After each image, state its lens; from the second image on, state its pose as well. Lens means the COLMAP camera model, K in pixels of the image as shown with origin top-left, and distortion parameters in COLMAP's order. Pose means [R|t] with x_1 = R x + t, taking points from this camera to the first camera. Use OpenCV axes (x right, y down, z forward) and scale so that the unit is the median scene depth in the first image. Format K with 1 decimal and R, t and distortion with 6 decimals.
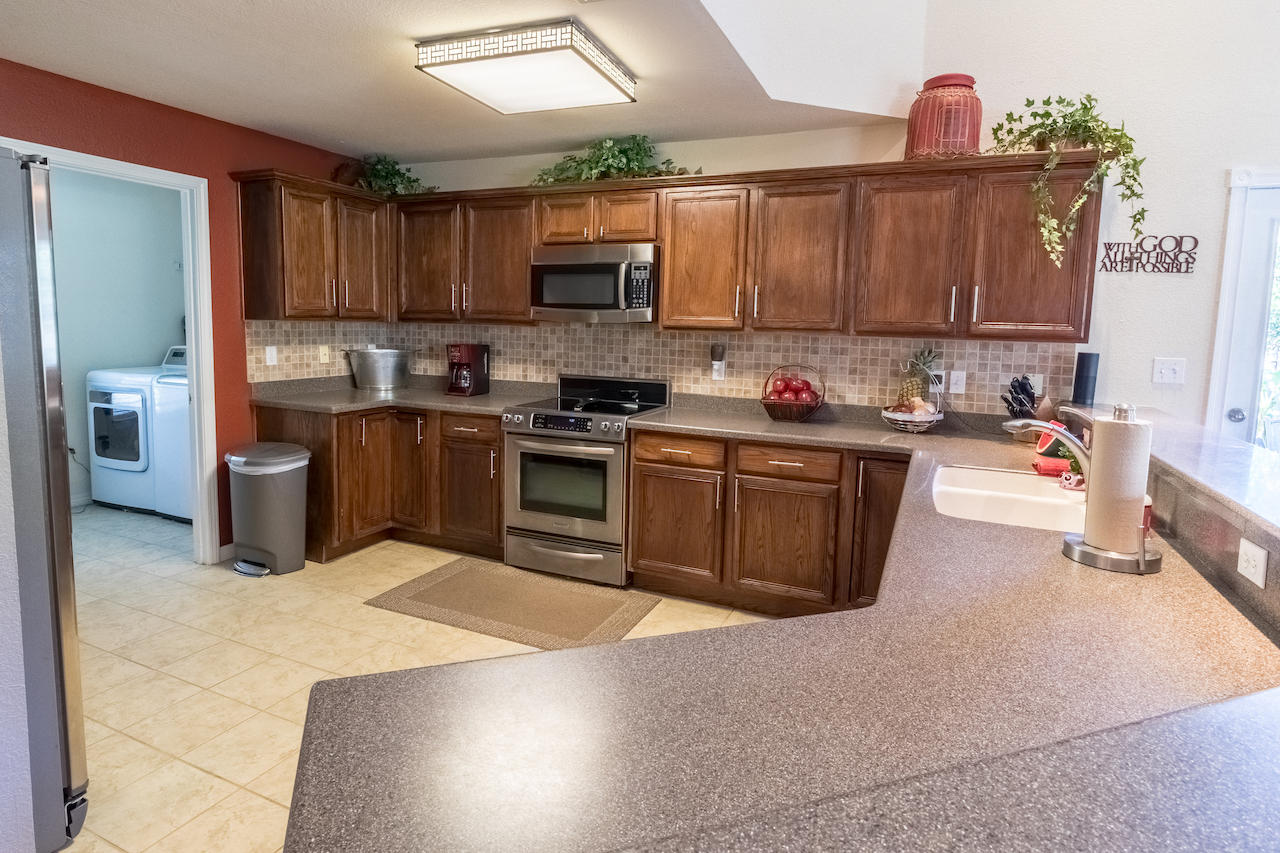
lens RADIAL K [[676.1, 0, 640.0], [0, 676.1, 389.9], [0, 0, 1]] dist [-0.001769, -0.000569]
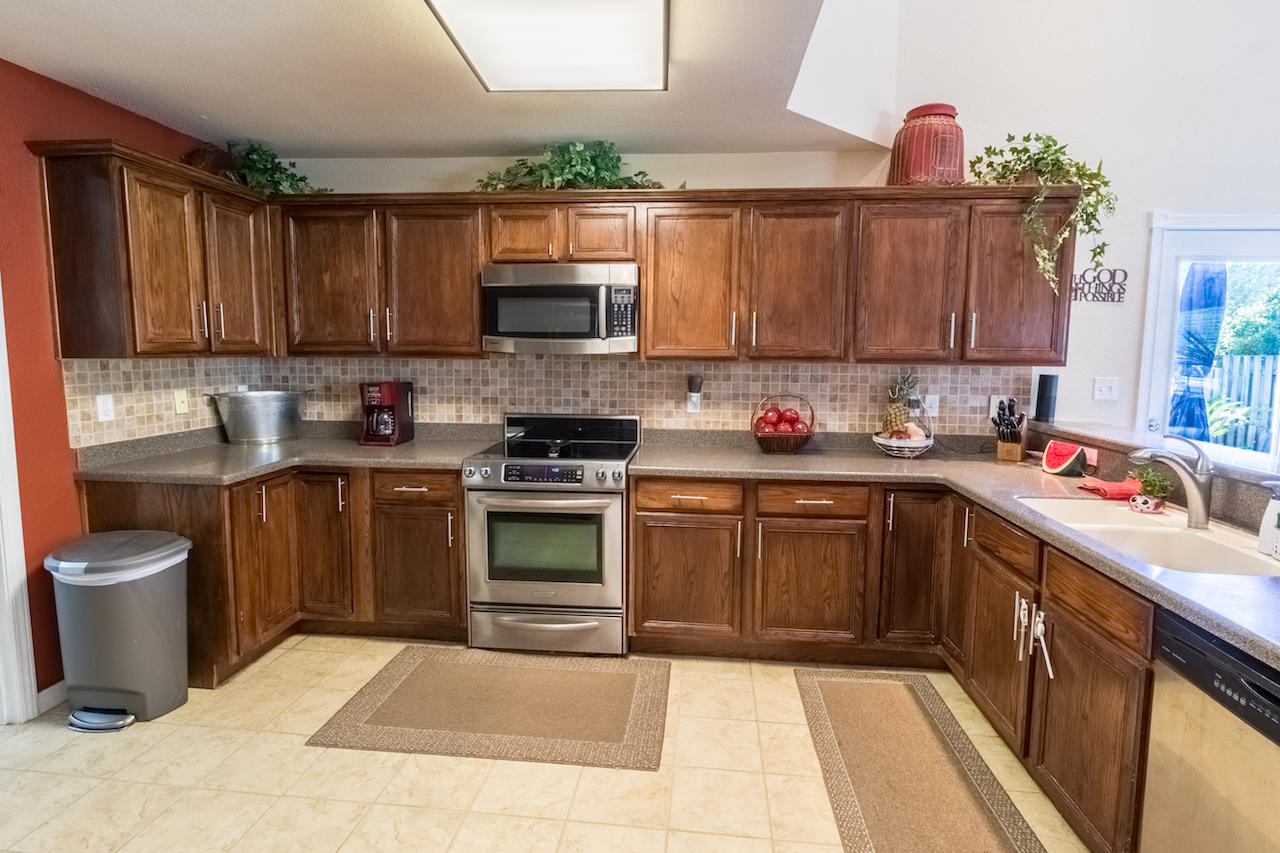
lens RADIAL K [[605.7, 0, 642.9], [0, 605.7, 409.8], [0, 0, 1]] dist [-0.001394, -0.003123]
pose [[0.948295, -0.046230, 0.314007, -0.232651], [0.045102, 0.998923, 0.010861, -0.033415], [-0.314171, 0.003863, 0.949359, 0.243646]]
